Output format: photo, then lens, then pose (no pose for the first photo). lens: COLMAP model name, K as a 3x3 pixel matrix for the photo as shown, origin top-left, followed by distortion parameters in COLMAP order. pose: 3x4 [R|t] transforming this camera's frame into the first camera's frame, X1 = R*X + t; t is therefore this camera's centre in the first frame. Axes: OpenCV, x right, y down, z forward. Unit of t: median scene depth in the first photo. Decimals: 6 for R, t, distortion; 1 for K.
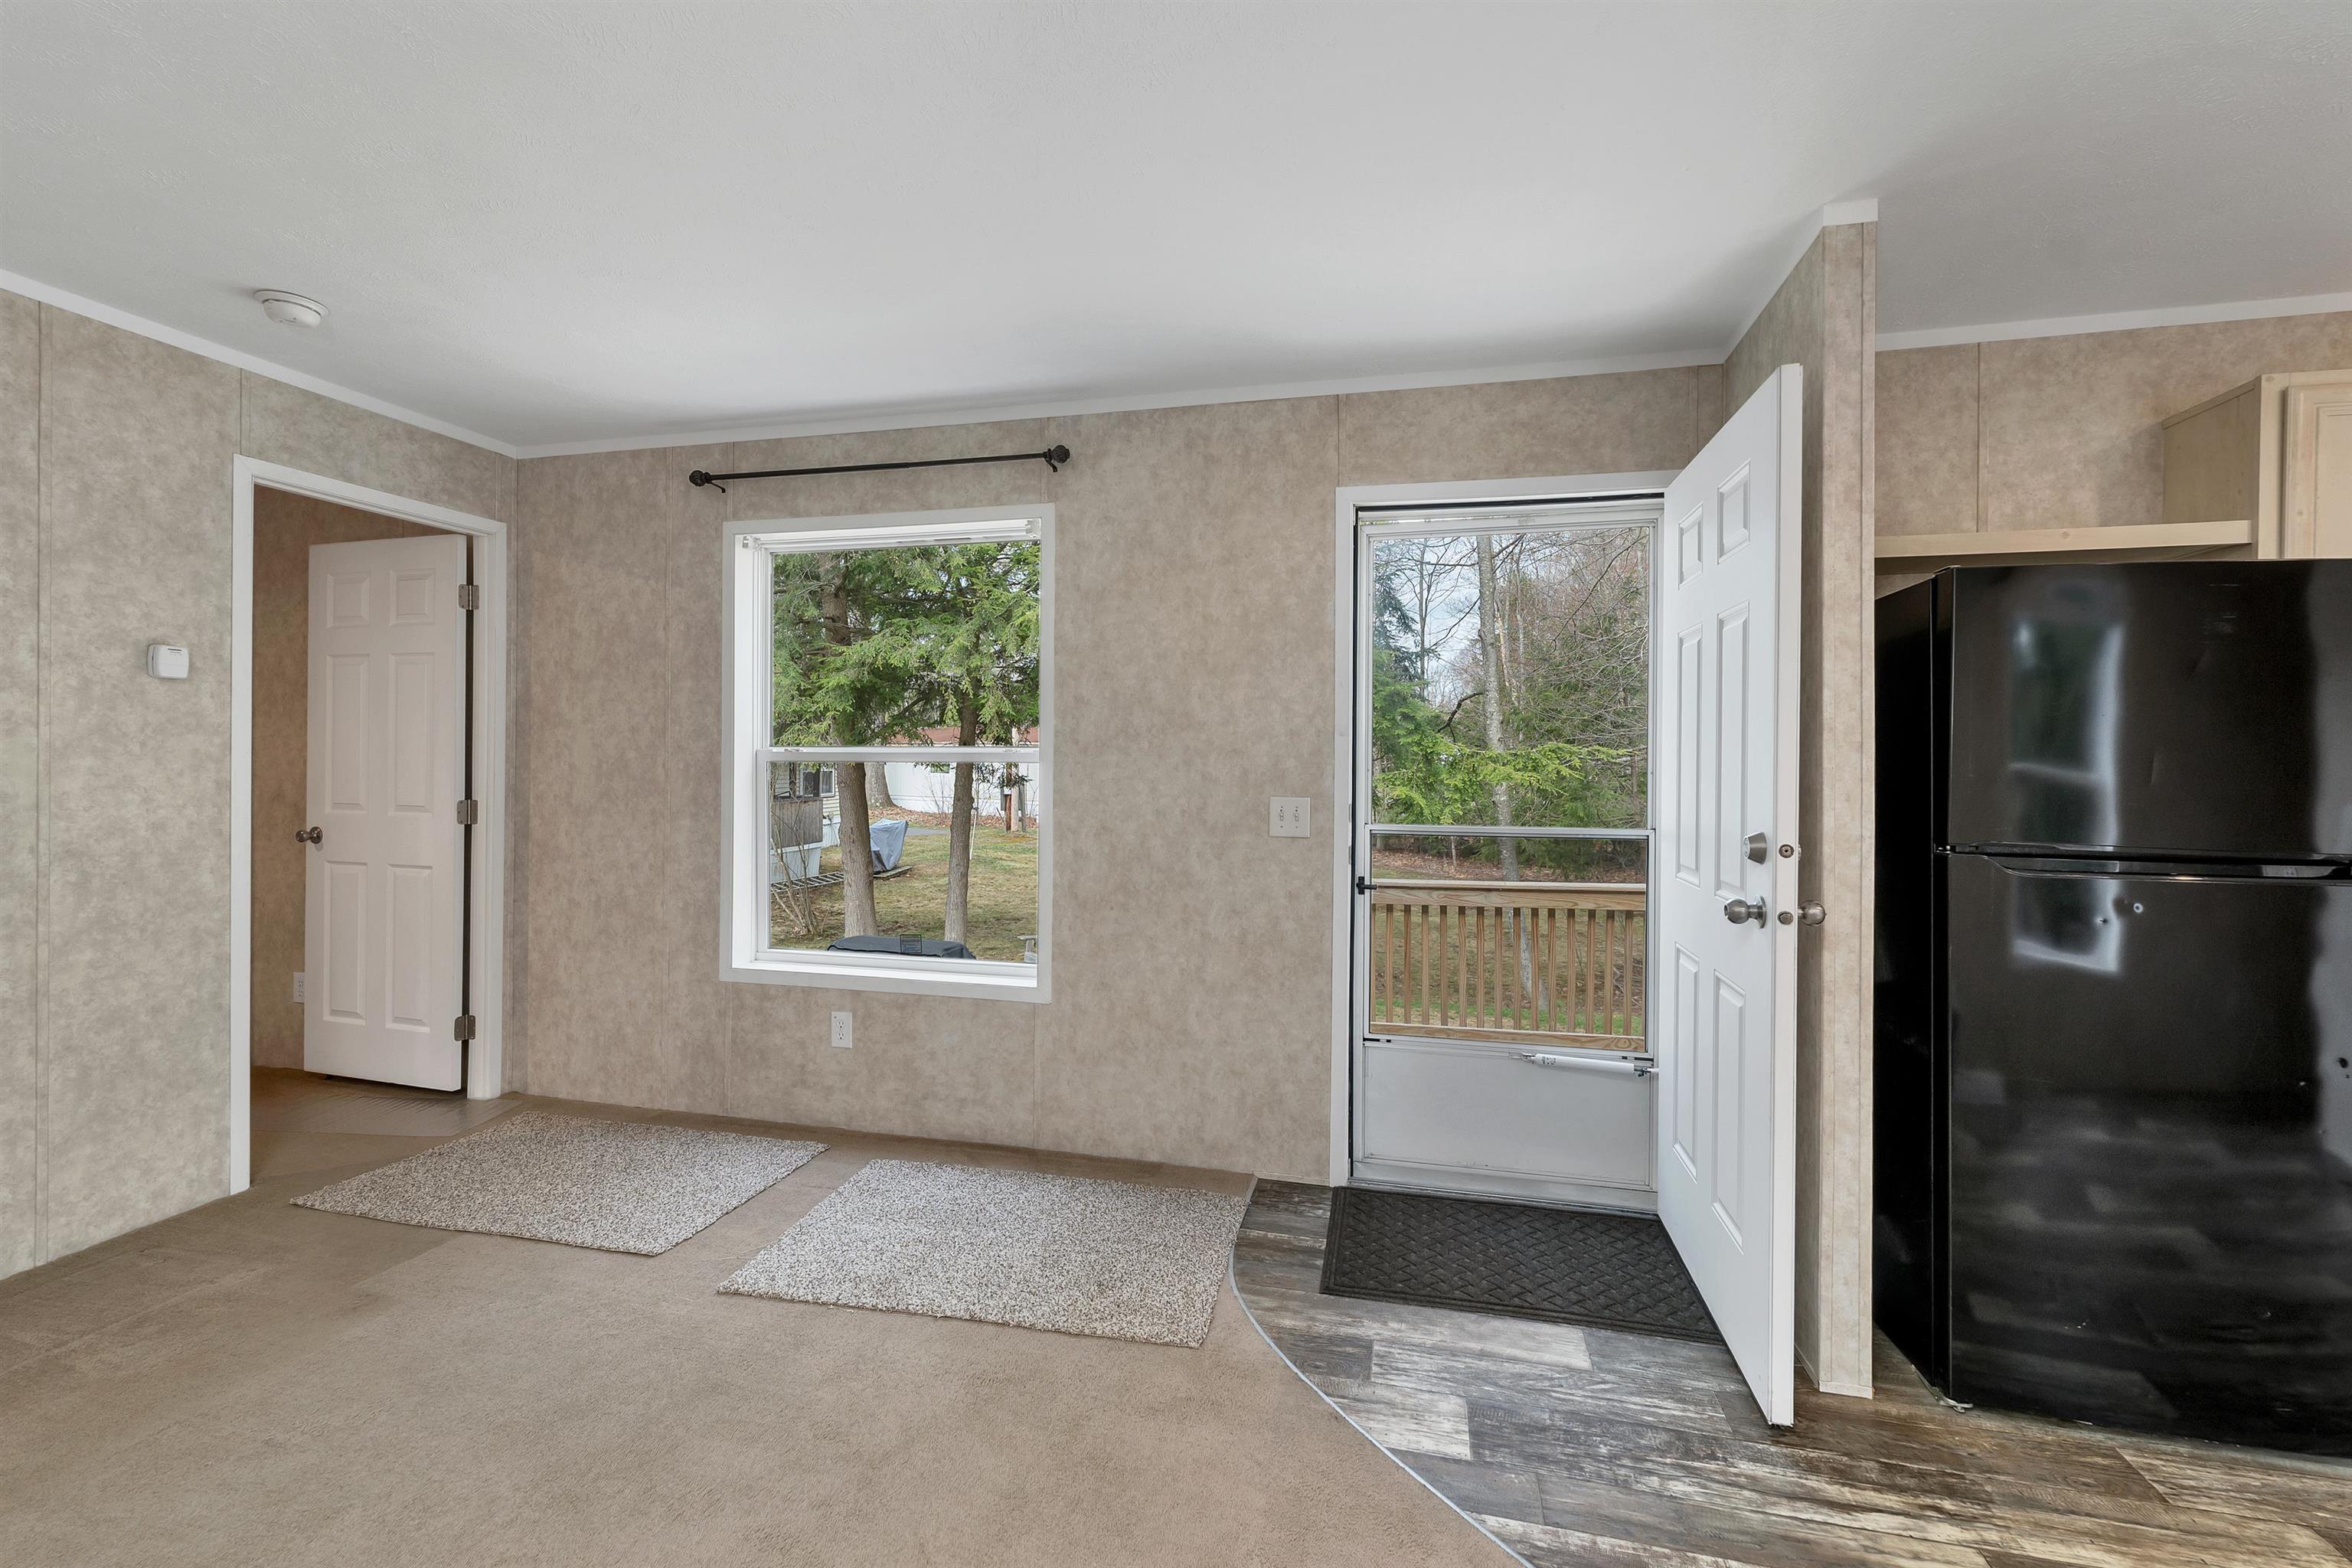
lens RADIAL K [[1008.9, 0, 1195.3], [0, 1008.9, 767.9], [0, 0, 1]] dist [0.005977, -0.000962]
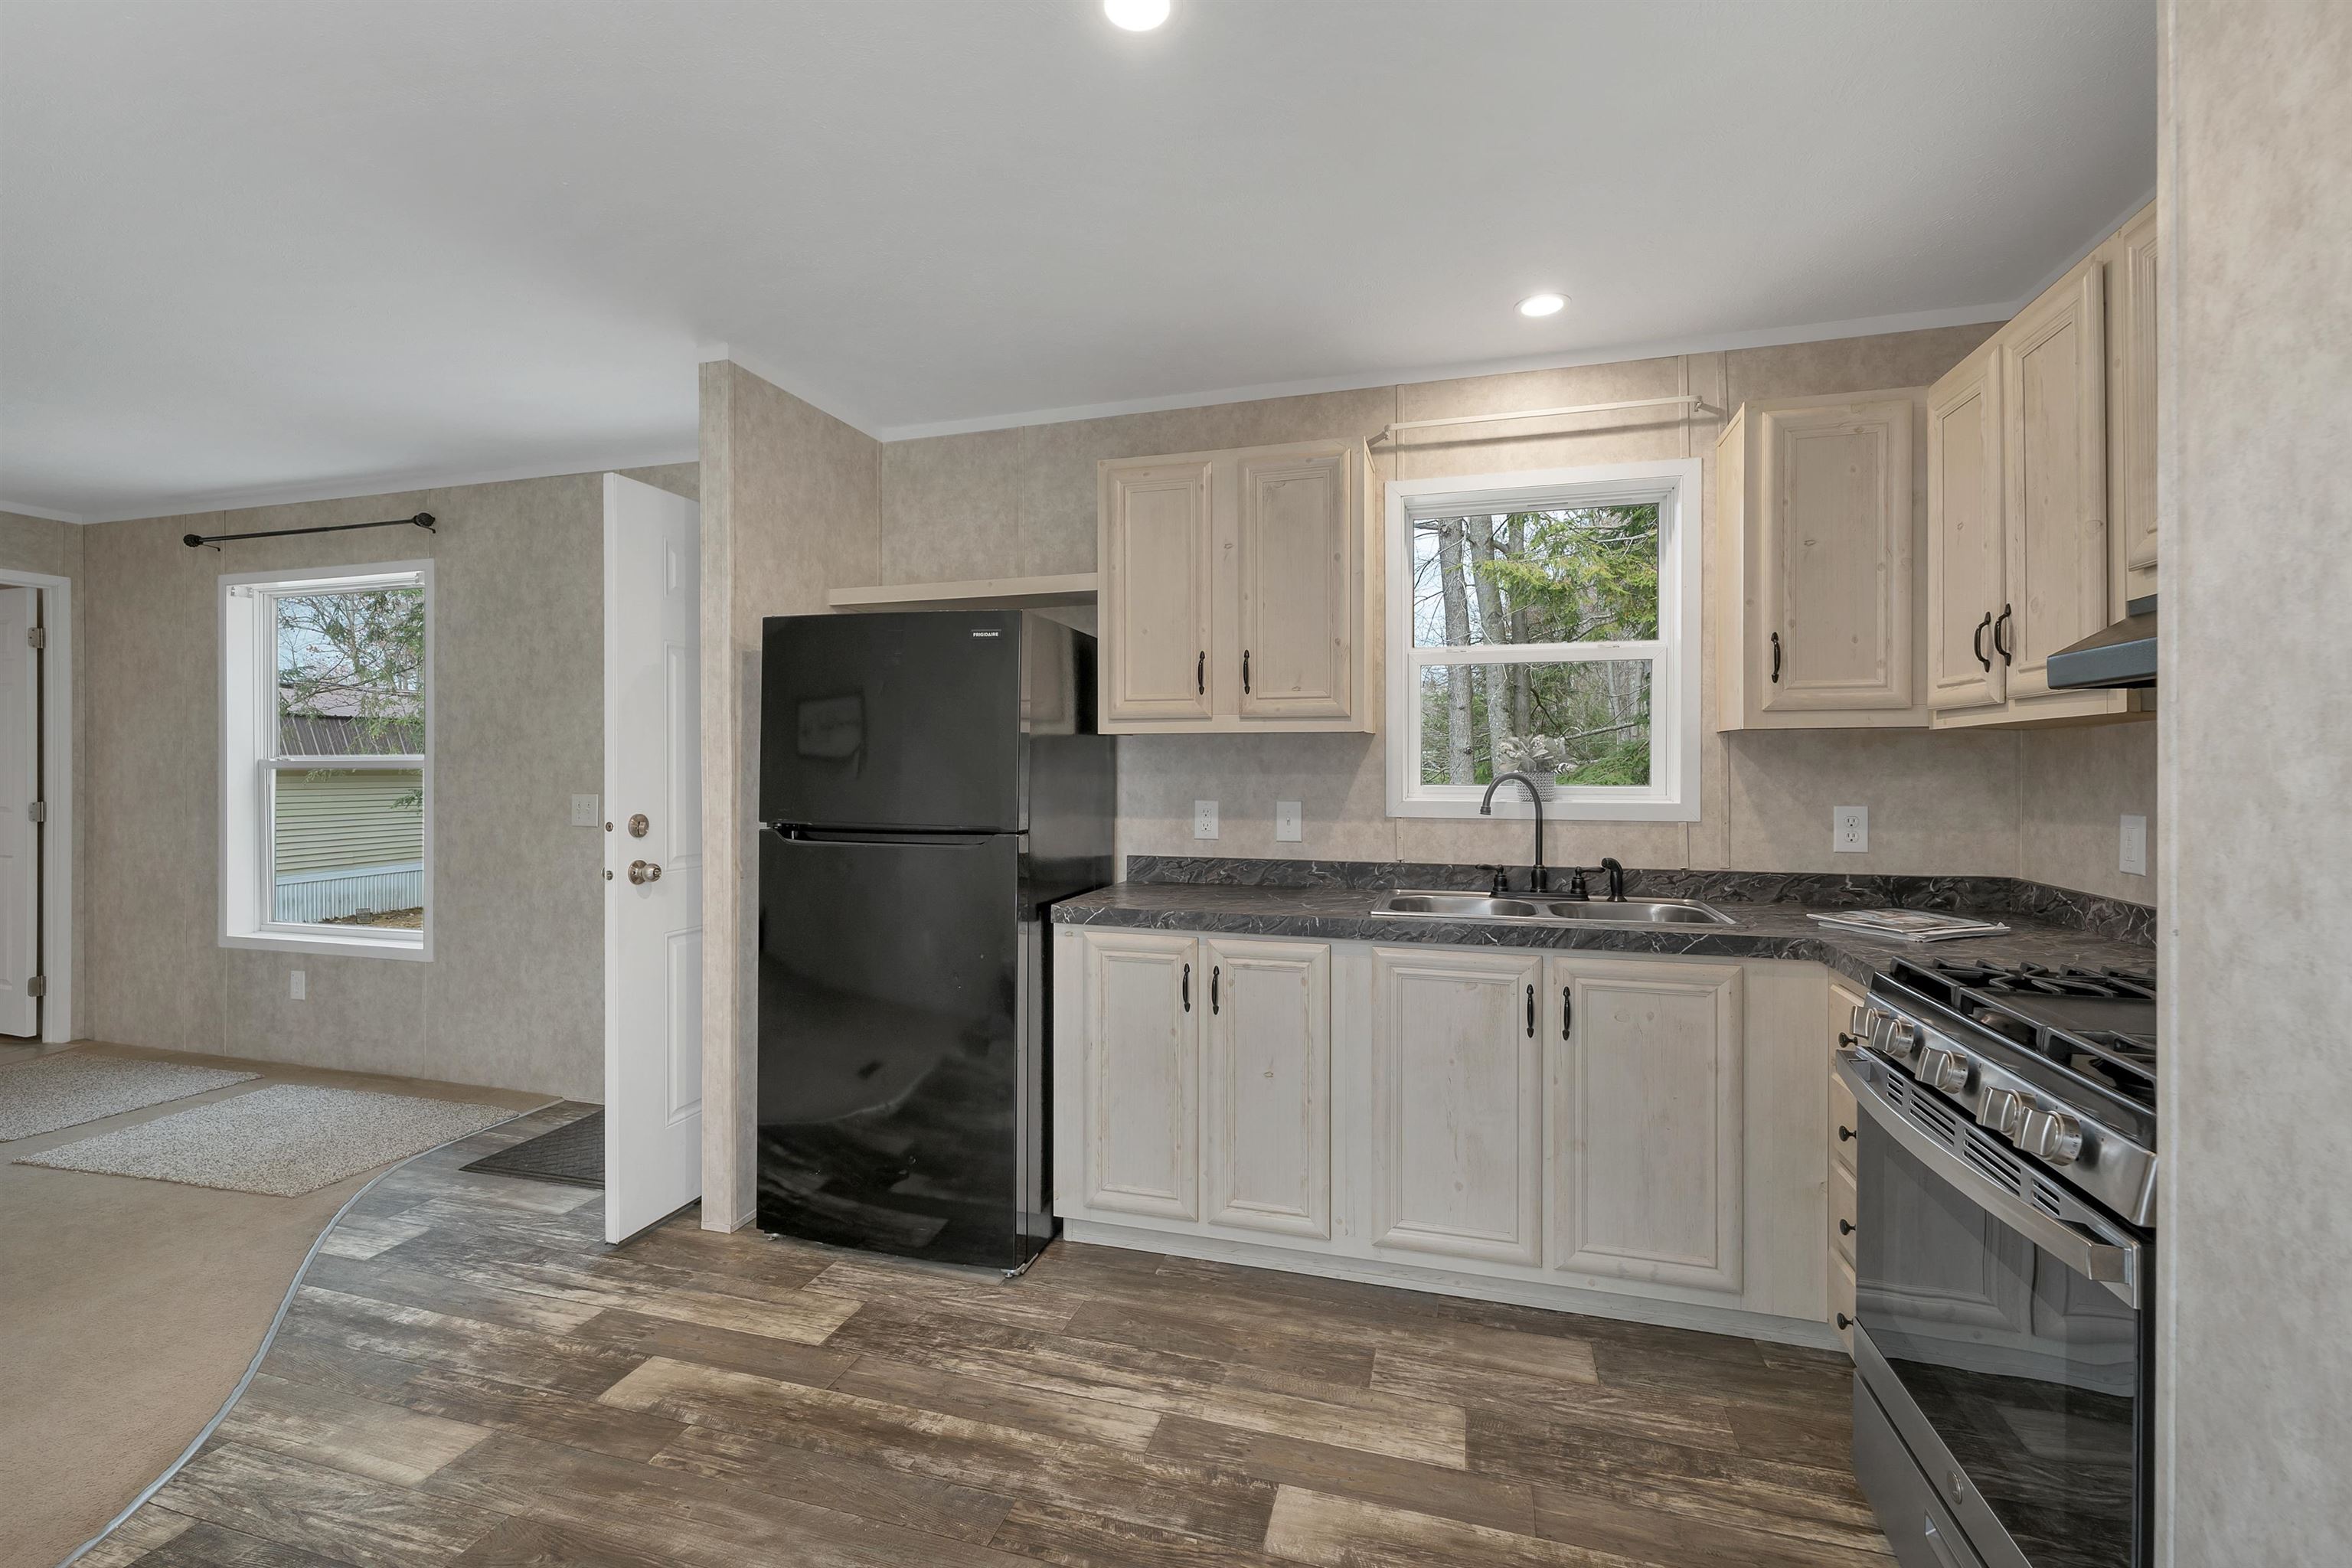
lens RADIAL K [[1008.9, 0, 1172.4], [0, 1008.9, 774.3], [0, 0, 1]] dist [0.005977, -0.000962]
pose [[0.998742, -0.007434, -0.049597, 0.726854], [0.007317, 0.999970, -0.002539, 0.011318], [0.049615, 0.002173, 0.998766, -0.172156]]
